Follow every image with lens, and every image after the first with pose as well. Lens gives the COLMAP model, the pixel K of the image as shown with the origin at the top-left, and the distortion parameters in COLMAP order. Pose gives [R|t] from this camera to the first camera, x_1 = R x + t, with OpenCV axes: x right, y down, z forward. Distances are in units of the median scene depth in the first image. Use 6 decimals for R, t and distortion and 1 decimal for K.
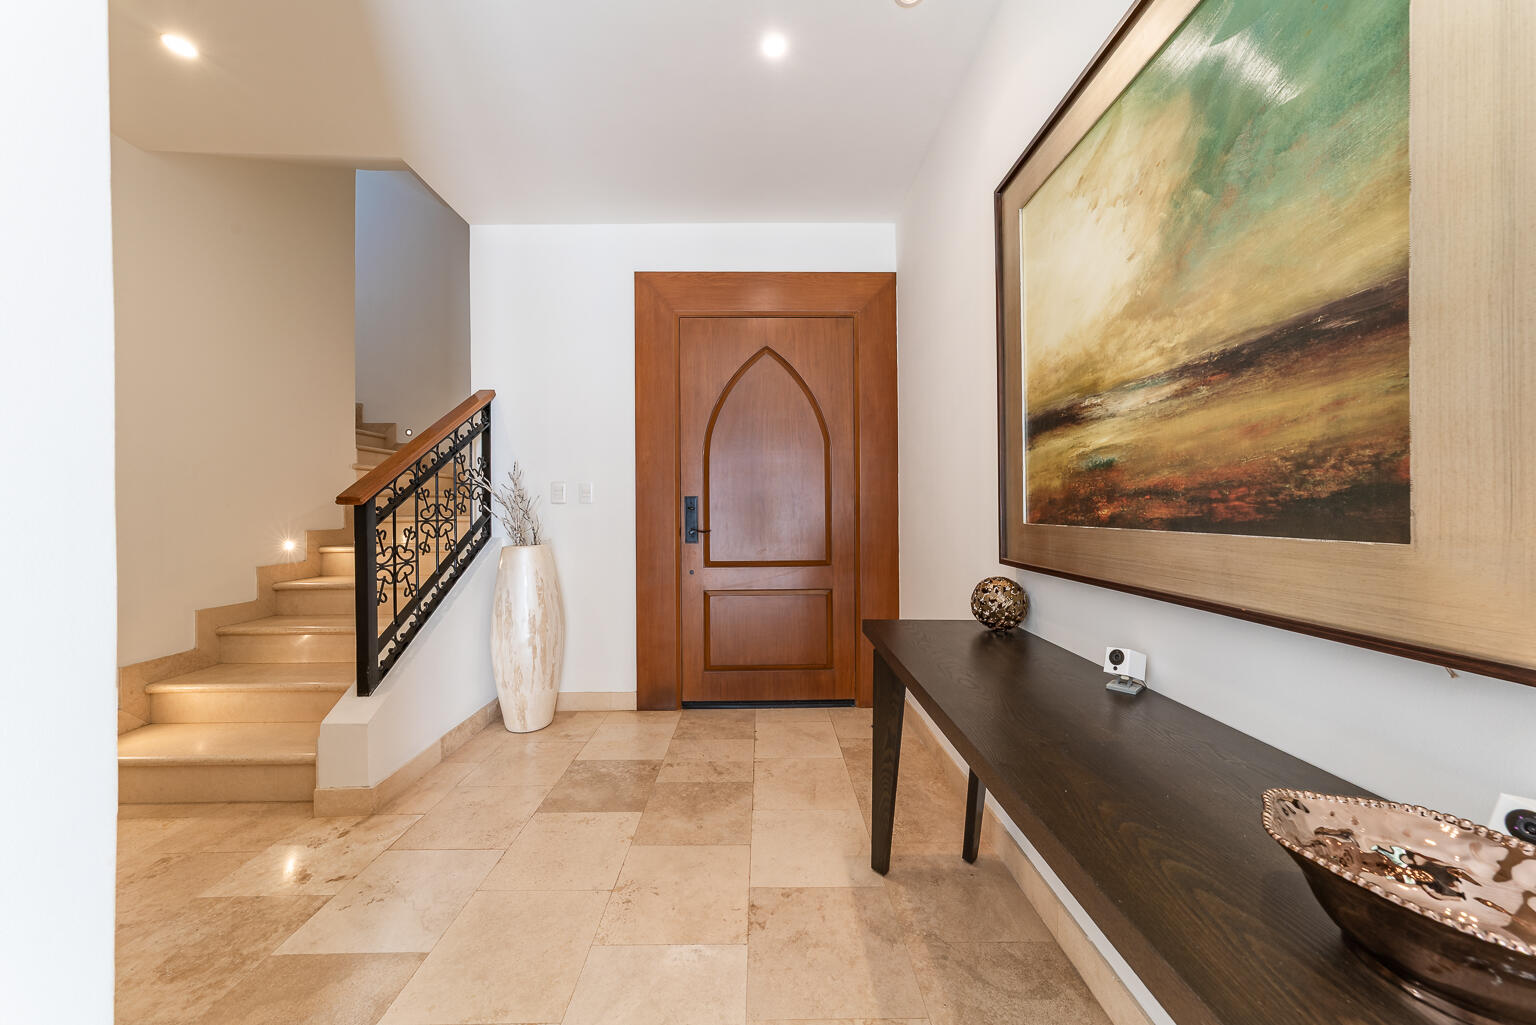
lens RADIAL K [[534.0, 0, 766.9], [0, 534.0, 506.6], [0, 0, 1]] dist [-0.000753, 0.001762]
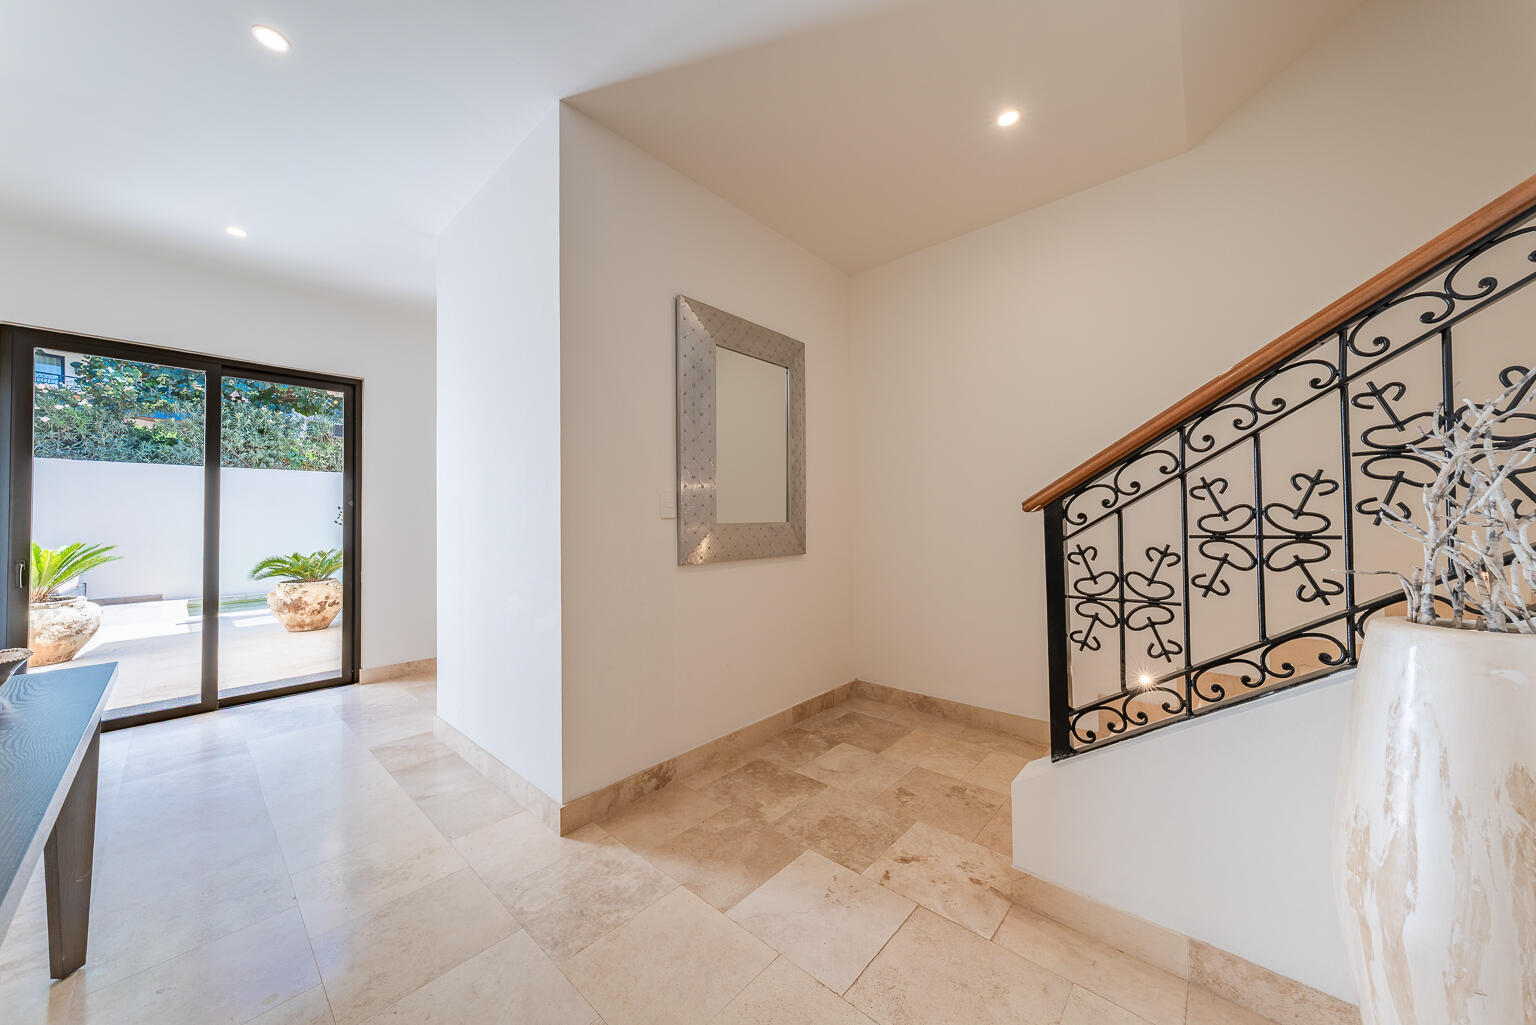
lens RADIAL K [[534.0, 0, 773.0], [0, 534.0, 512.1], [0, 0, 1]] dist [-0.000753, 0.001762]
pose [[-0.670429, -0.003511, -0.741965, 0.082368], [0.012672, 0.999789, -0.016181, 0.004671], [0.741865, -0.020250, -0.670243, 1.116099]]
